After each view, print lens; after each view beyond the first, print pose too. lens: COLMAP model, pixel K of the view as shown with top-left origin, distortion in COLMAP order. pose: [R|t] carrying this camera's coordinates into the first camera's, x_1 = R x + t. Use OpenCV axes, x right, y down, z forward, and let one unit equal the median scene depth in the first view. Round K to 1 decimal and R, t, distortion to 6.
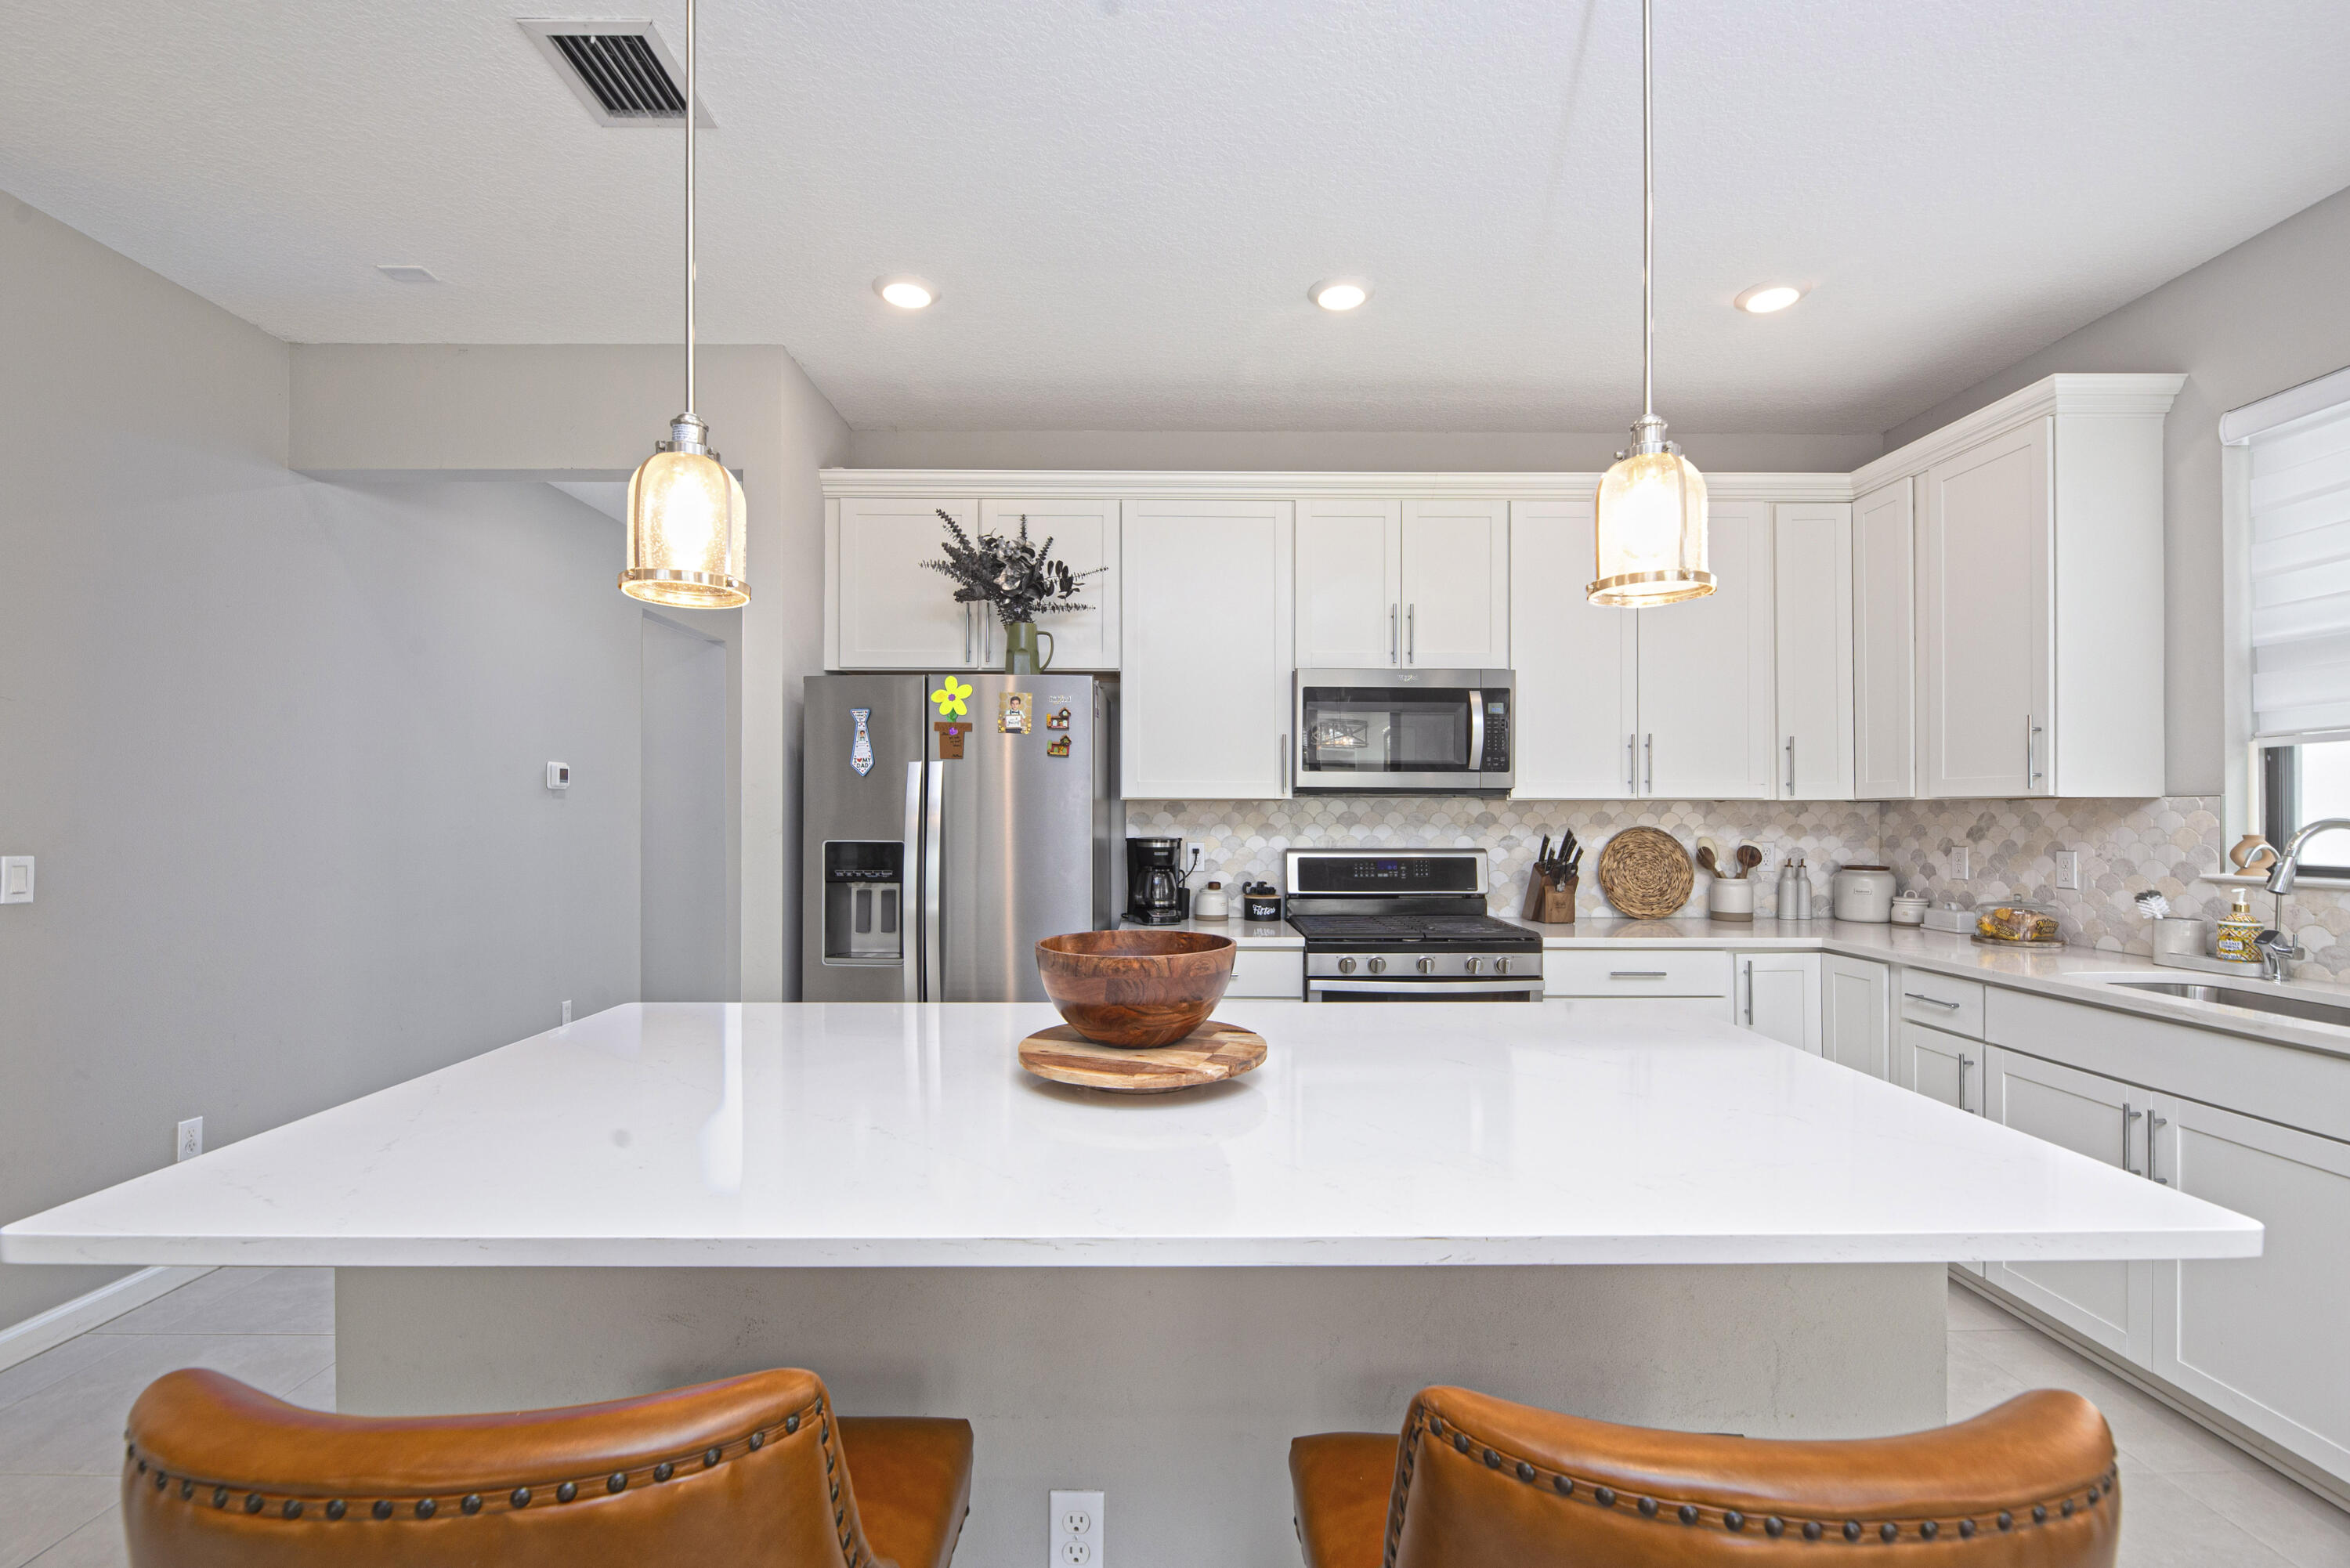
lens RADIAL K [[1023.2, 0, 1180.7], [0, 1023.2, 804.1], [0, 0, 1]] dist [-0.002473, -0.001713]
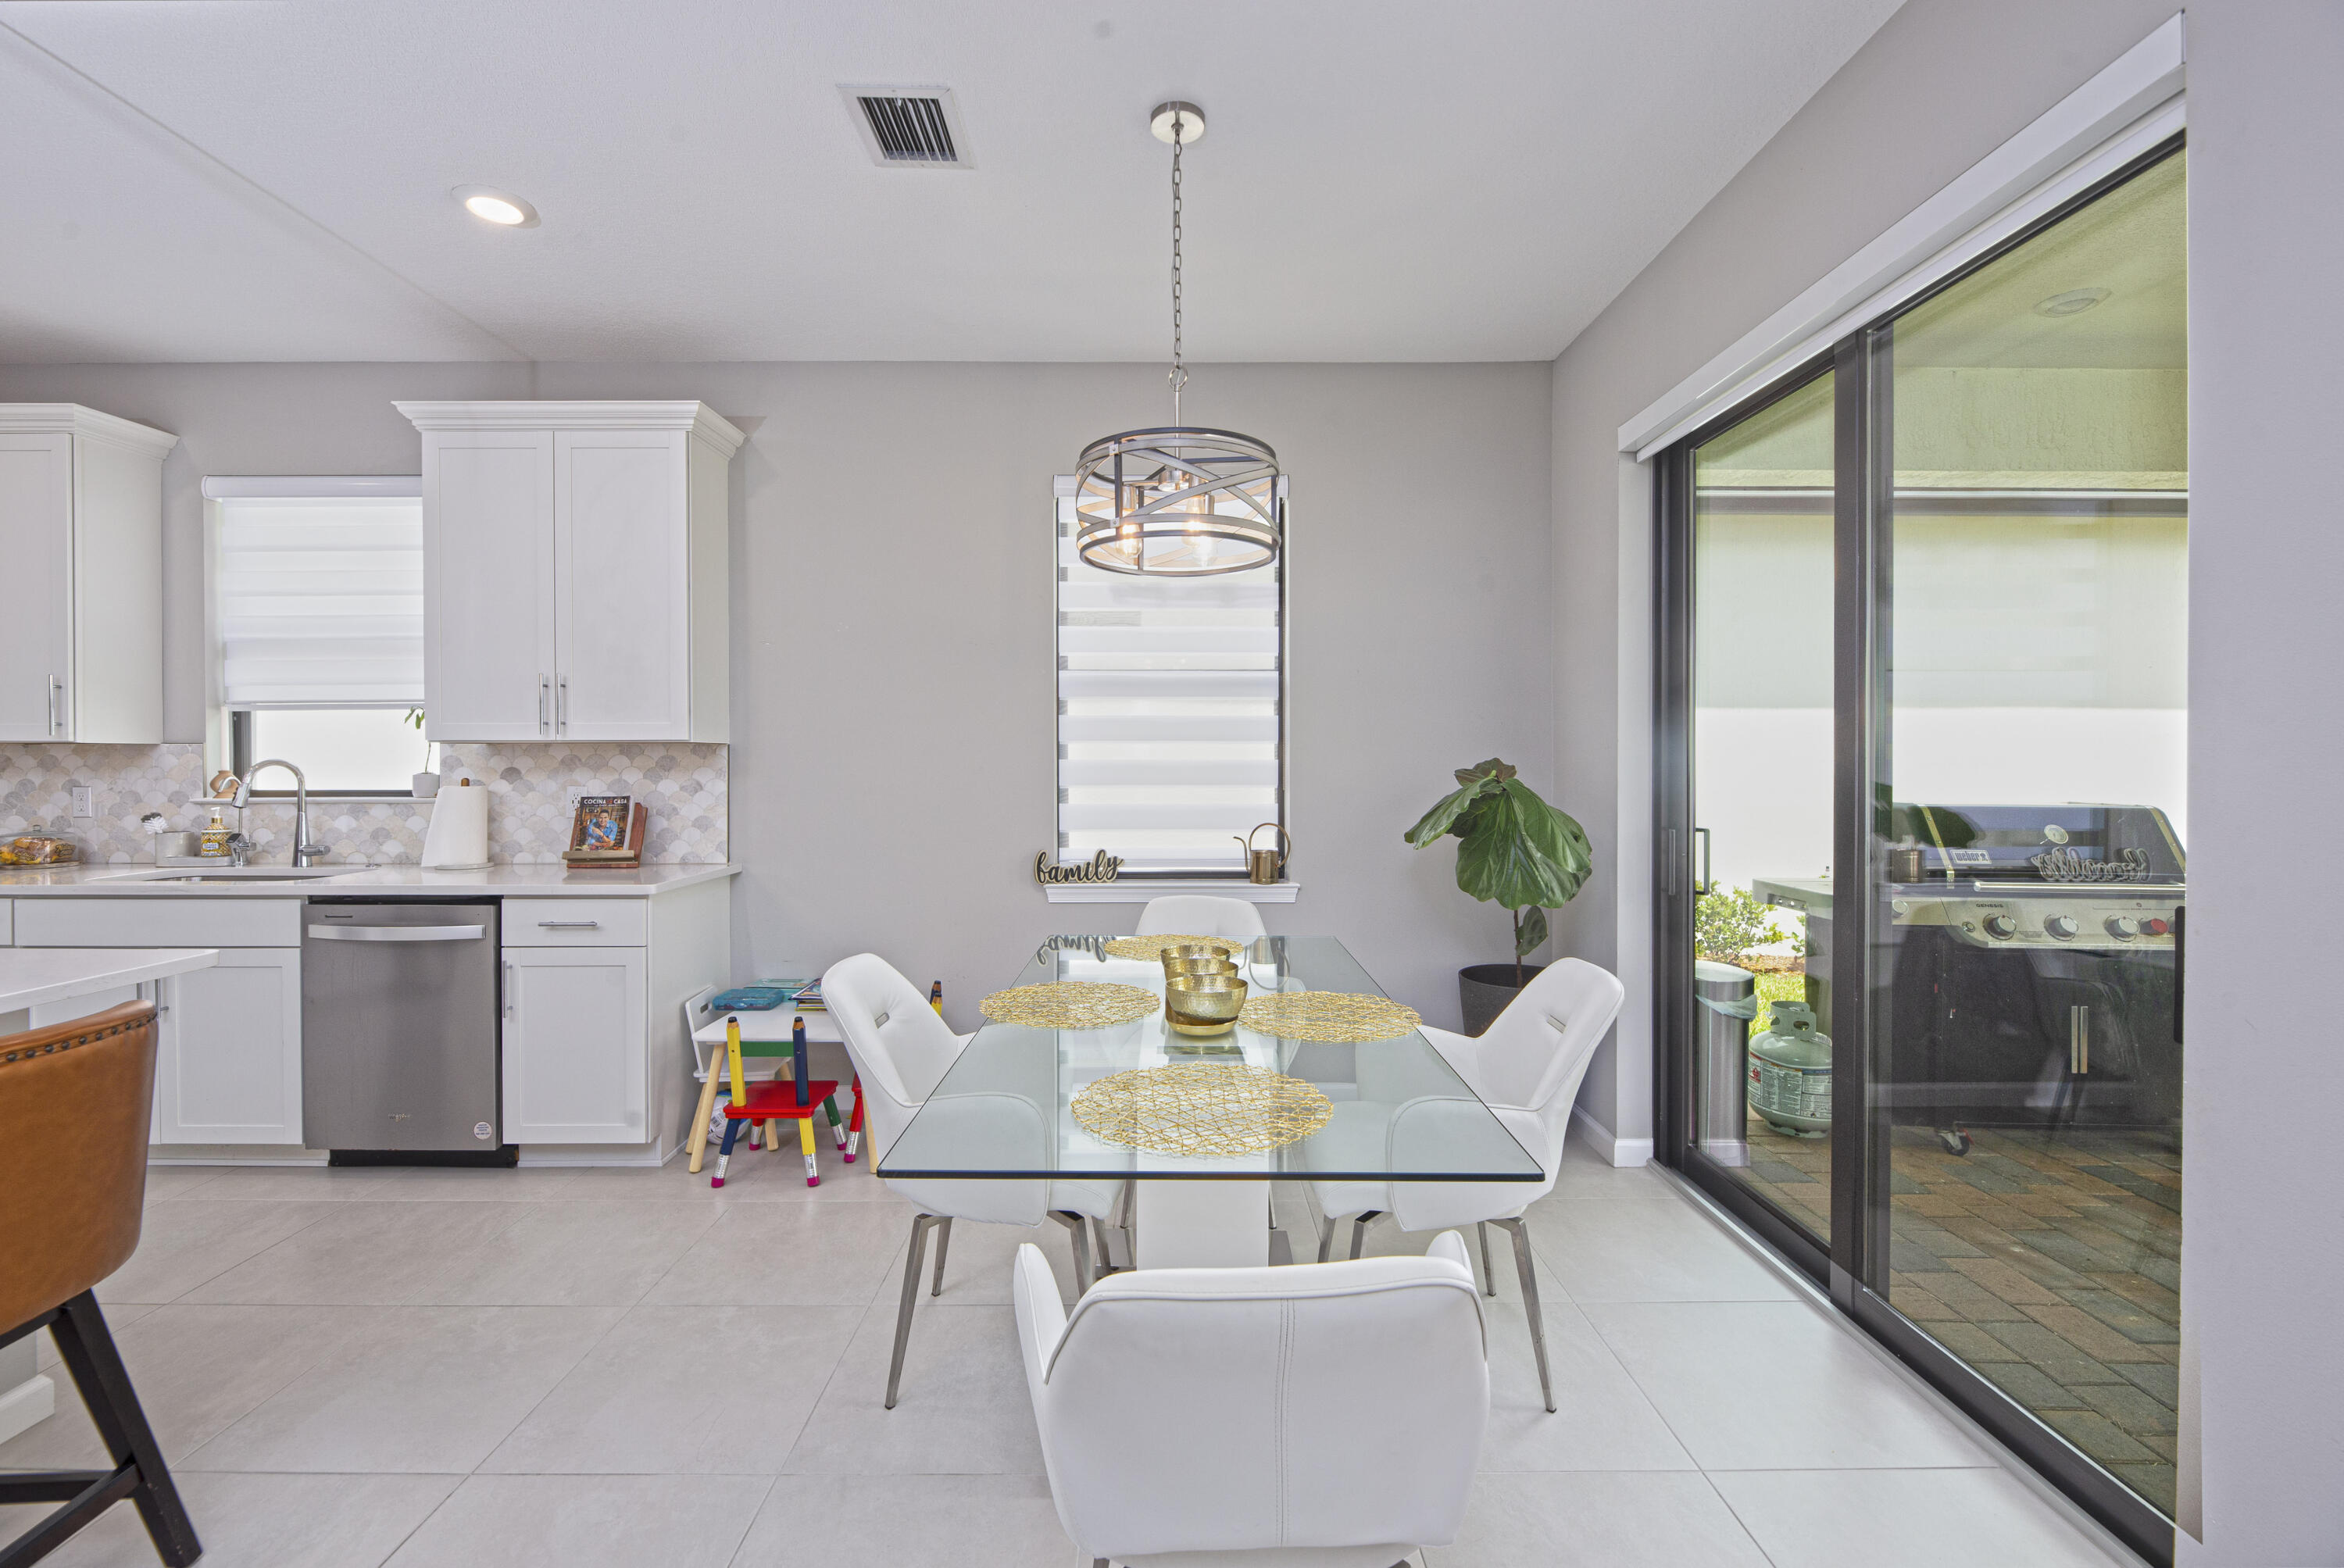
lens RADIAL K [[1020.7, 0, 1178.5], [0, 1020.7, 777.2], [0, 0, 1]] dist [-0.002473, -0.001713]
pose [[0.016238, -0.017304, 0.999718, -0.379311], [-0.008609, 0.999811, 0.017446, 0.002219], [-0.999831, -0.008890, 0.016086, -0.386667]]
